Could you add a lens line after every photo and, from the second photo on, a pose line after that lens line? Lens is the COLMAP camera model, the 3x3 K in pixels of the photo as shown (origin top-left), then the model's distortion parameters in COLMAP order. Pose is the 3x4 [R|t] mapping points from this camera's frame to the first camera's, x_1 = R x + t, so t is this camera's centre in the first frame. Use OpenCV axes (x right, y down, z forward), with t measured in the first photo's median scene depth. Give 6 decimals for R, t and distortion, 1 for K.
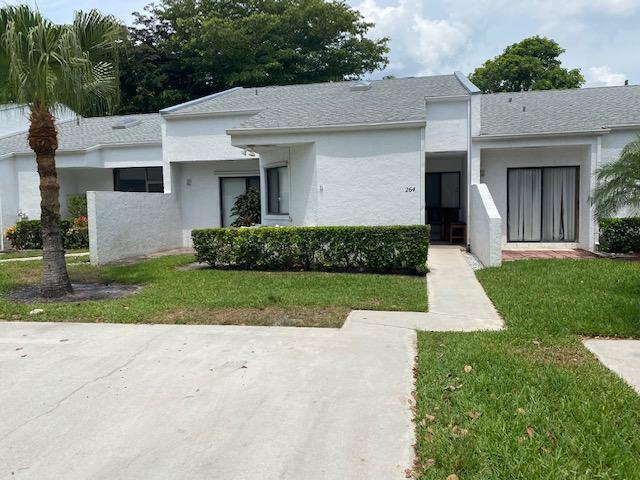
lens RADIAL K [[493.7, 0, 319.3], [0, 493.7, 237.6], [0, 0, 1]] dist [0.001268, 0.000323]
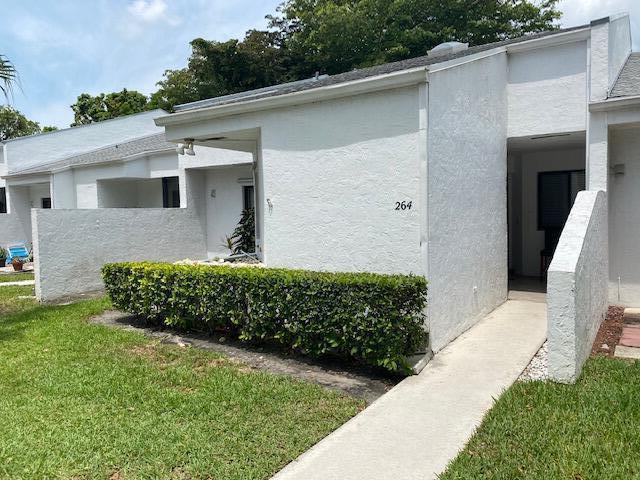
lens RADIAL K [[493.7, 0, 320.6], [0, 493.7, 242.3], [0, 0, 1]] dist [0.001268, 0.000323]
pose [[0.924800, 0.023655, -0.379718, 0.189735], [-0.025092, 0.999684, 0.001166, -0.035186], [0.379626, 0.008450, 0.925102, 0.300148]]
